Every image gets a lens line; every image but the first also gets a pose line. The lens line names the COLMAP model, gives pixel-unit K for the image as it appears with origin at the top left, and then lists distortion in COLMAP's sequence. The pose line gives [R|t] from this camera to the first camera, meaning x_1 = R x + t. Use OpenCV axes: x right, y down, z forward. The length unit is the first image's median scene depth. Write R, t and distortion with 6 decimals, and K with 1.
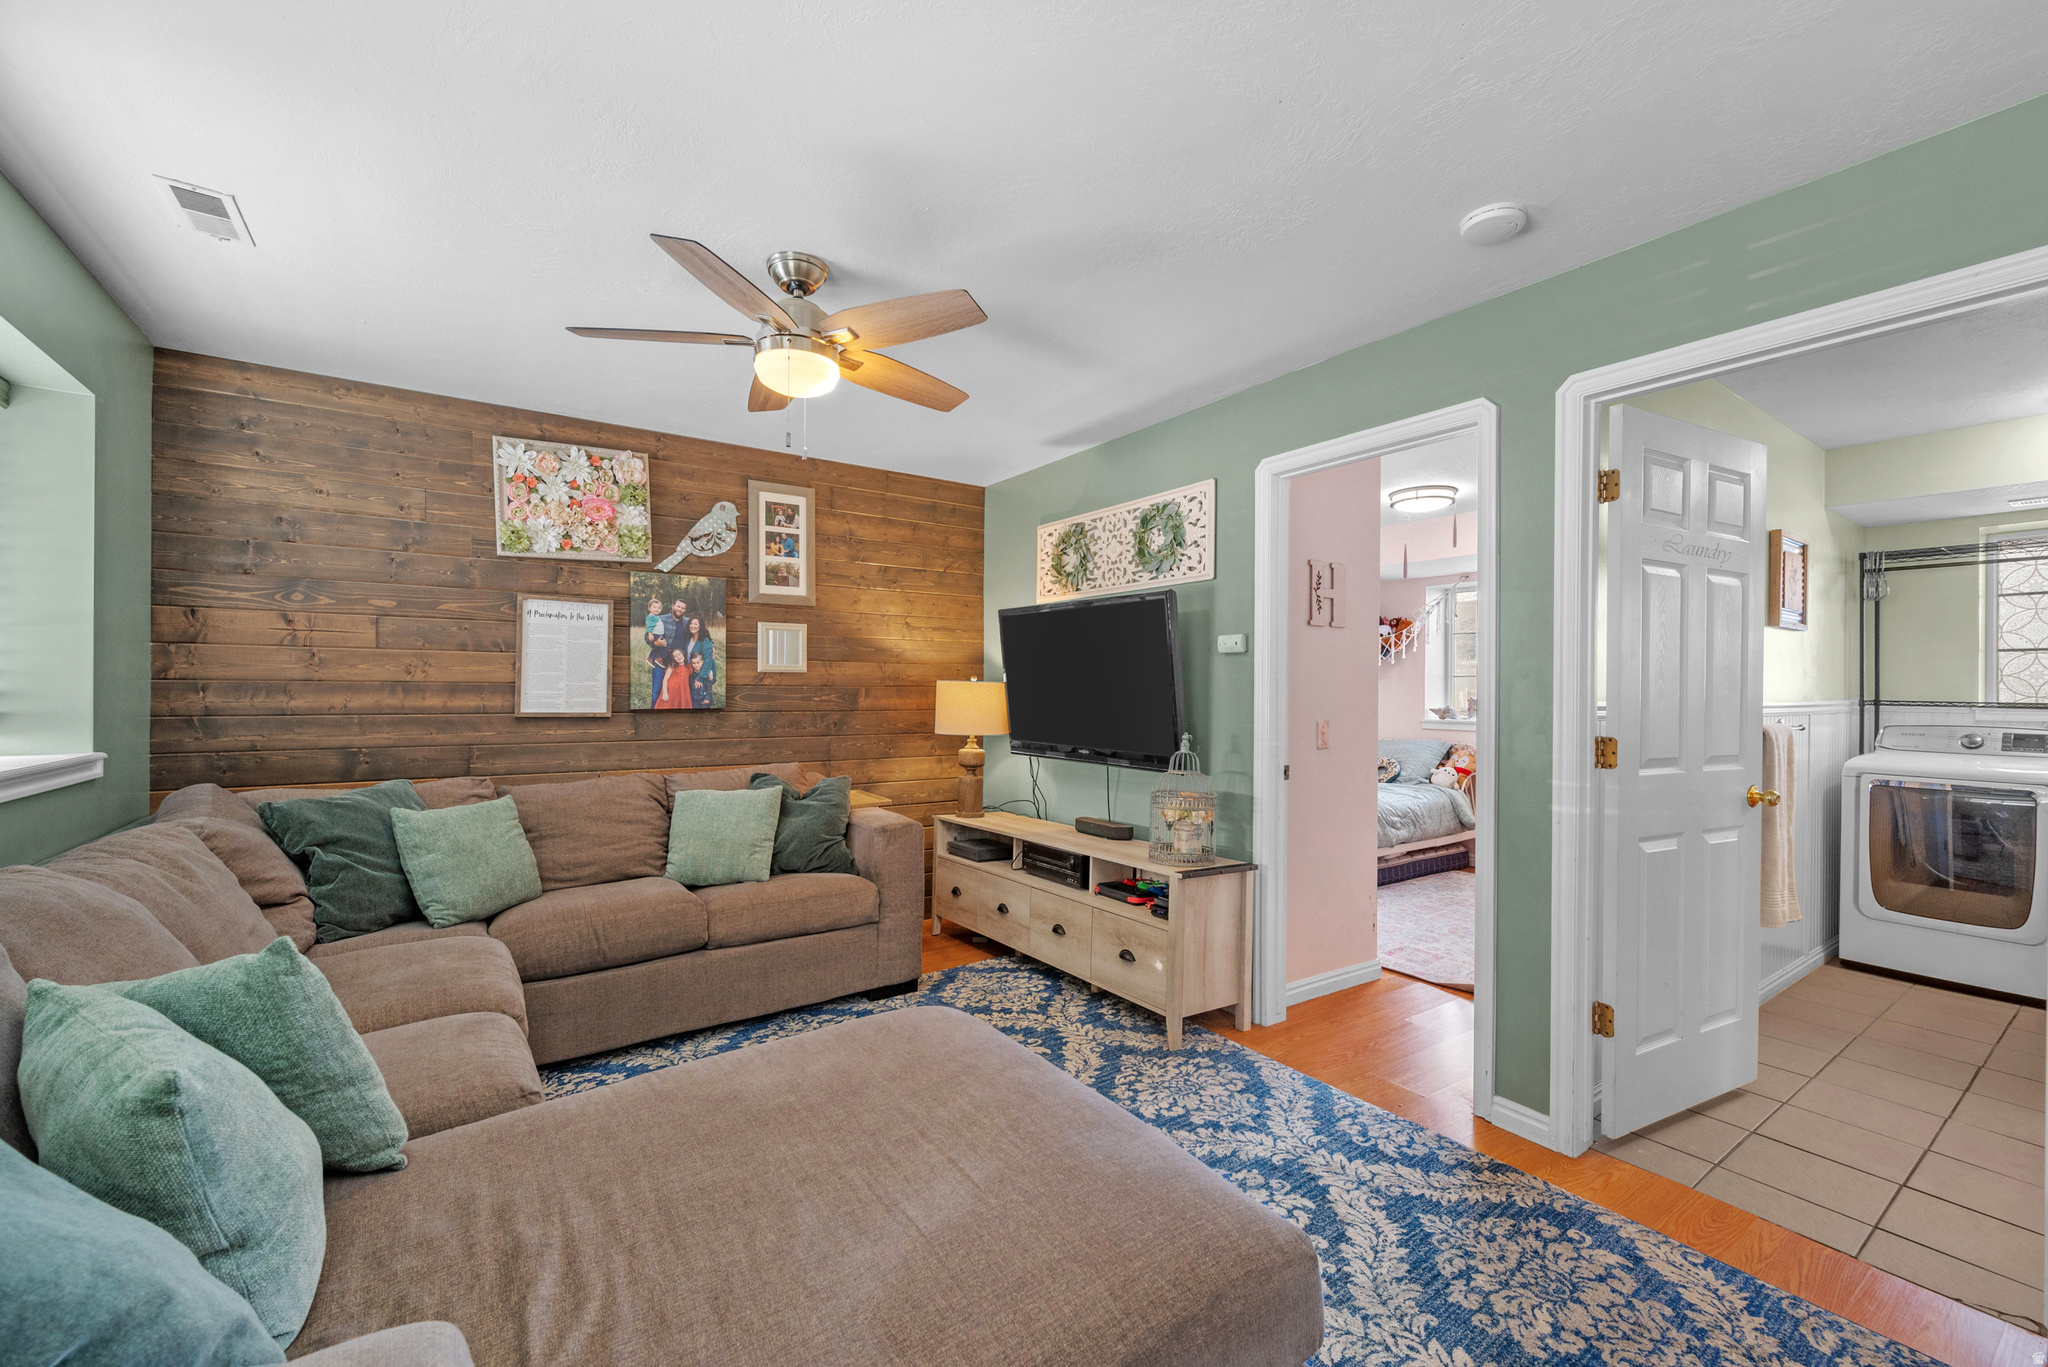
lens RADIAL K [[825.8, 0, 1042.8], [0, 825.8, 689.5], [0, 0, 1]] dist [0.001424, -0.000065]
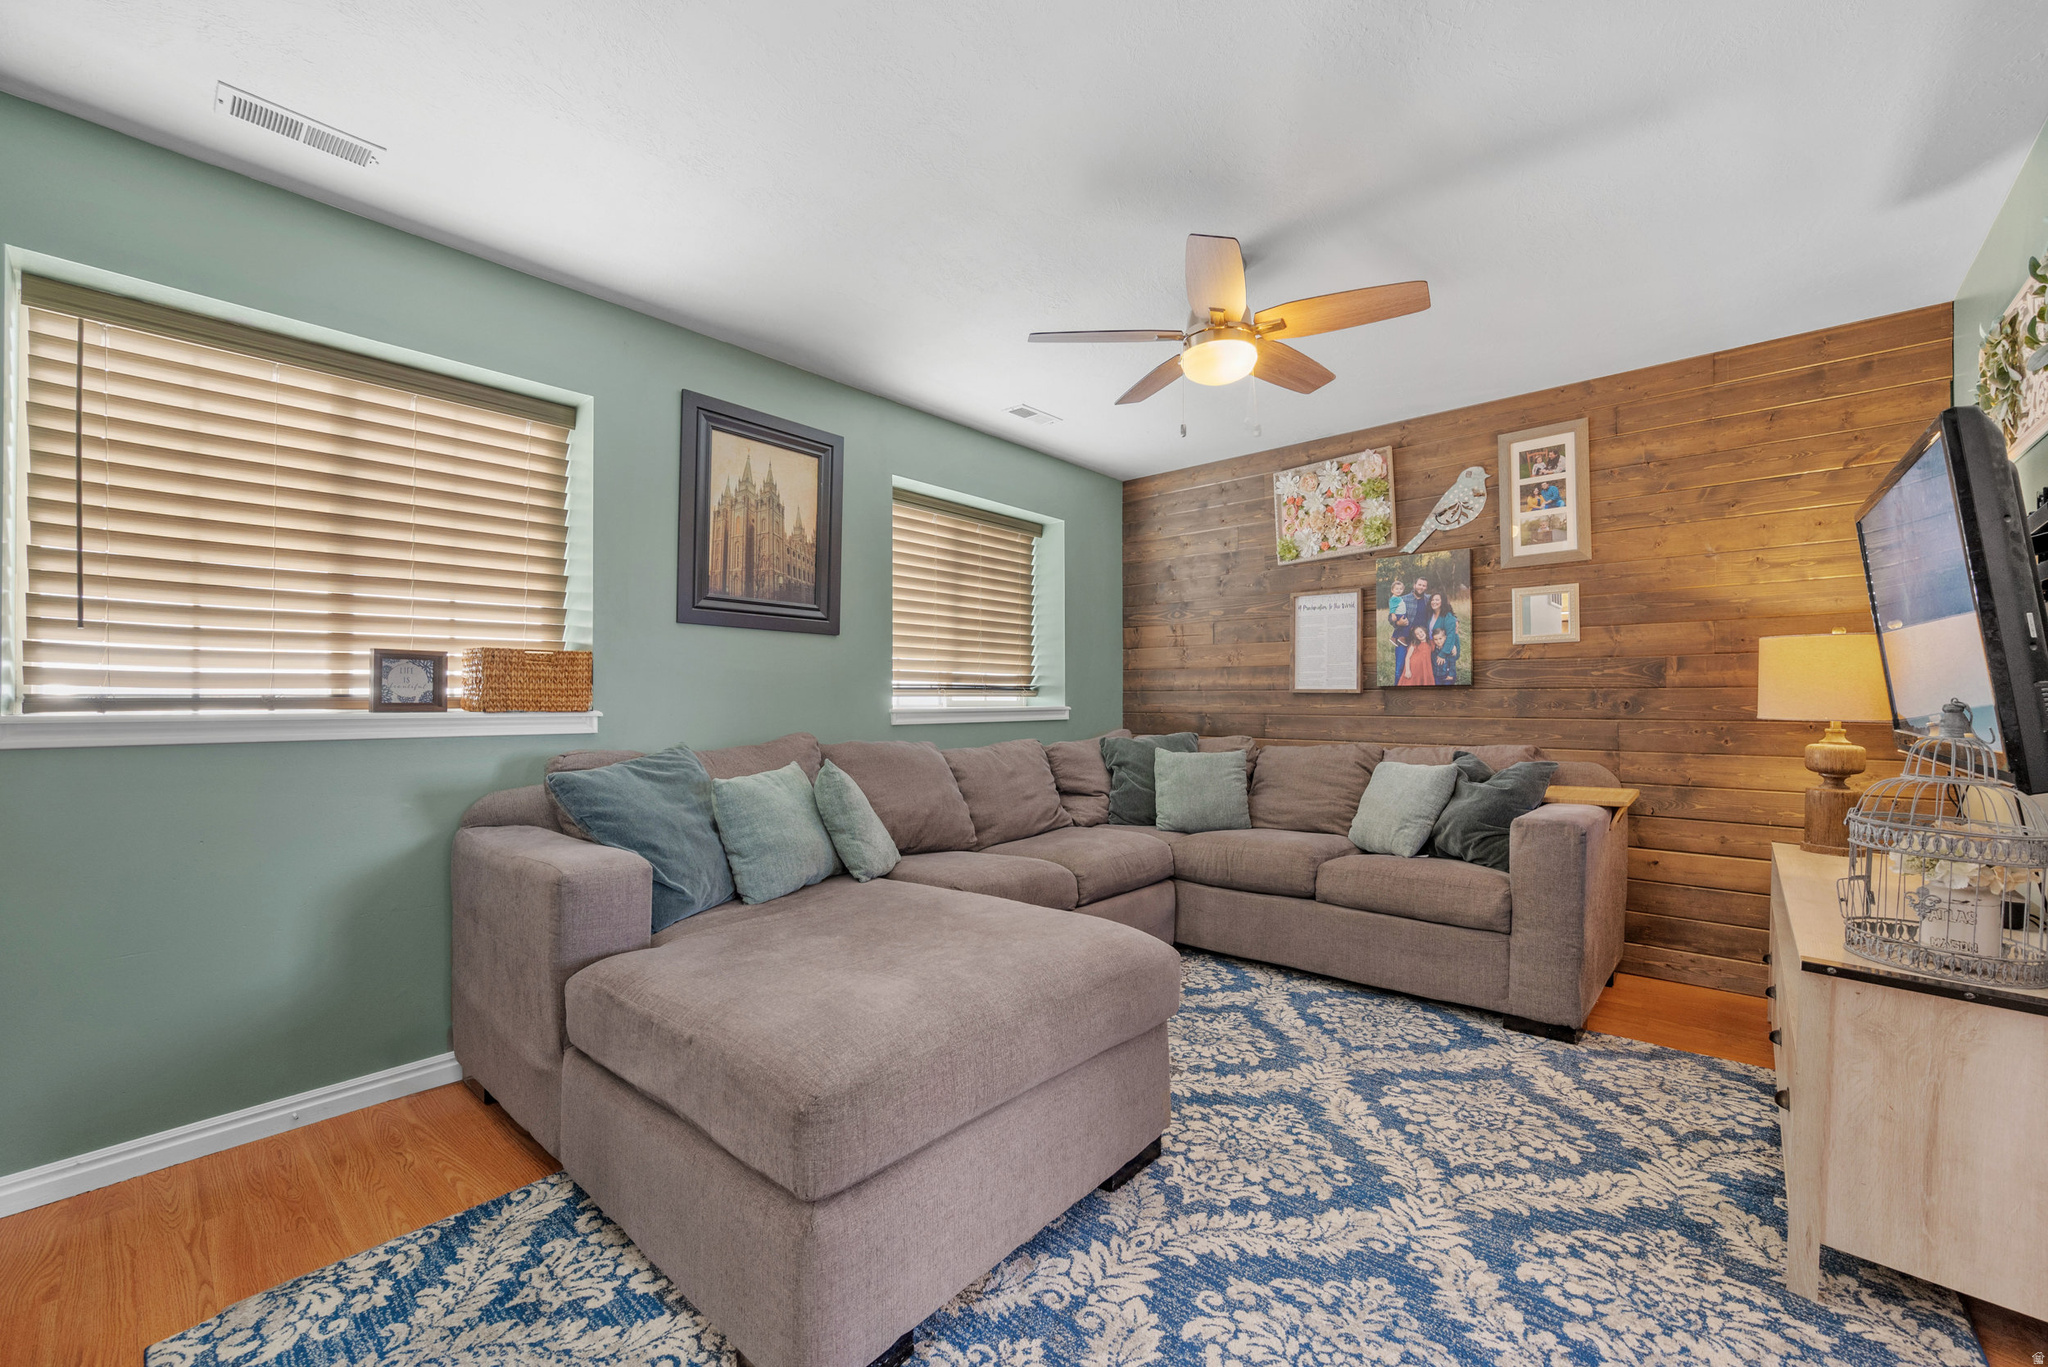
lens RADIAL K [[825.8, 0, 1042.5], [0, 825.8, 689.4], [0, 0, 1]] dist [0.001424, -0.000065]
pose [[0.229496, -0.020837, -0.973087, 0.470857], [0.003203, 0.999782, -0.020653, 0.051064], [0.973304, 0.001623, 0.229512, 0.339937]]
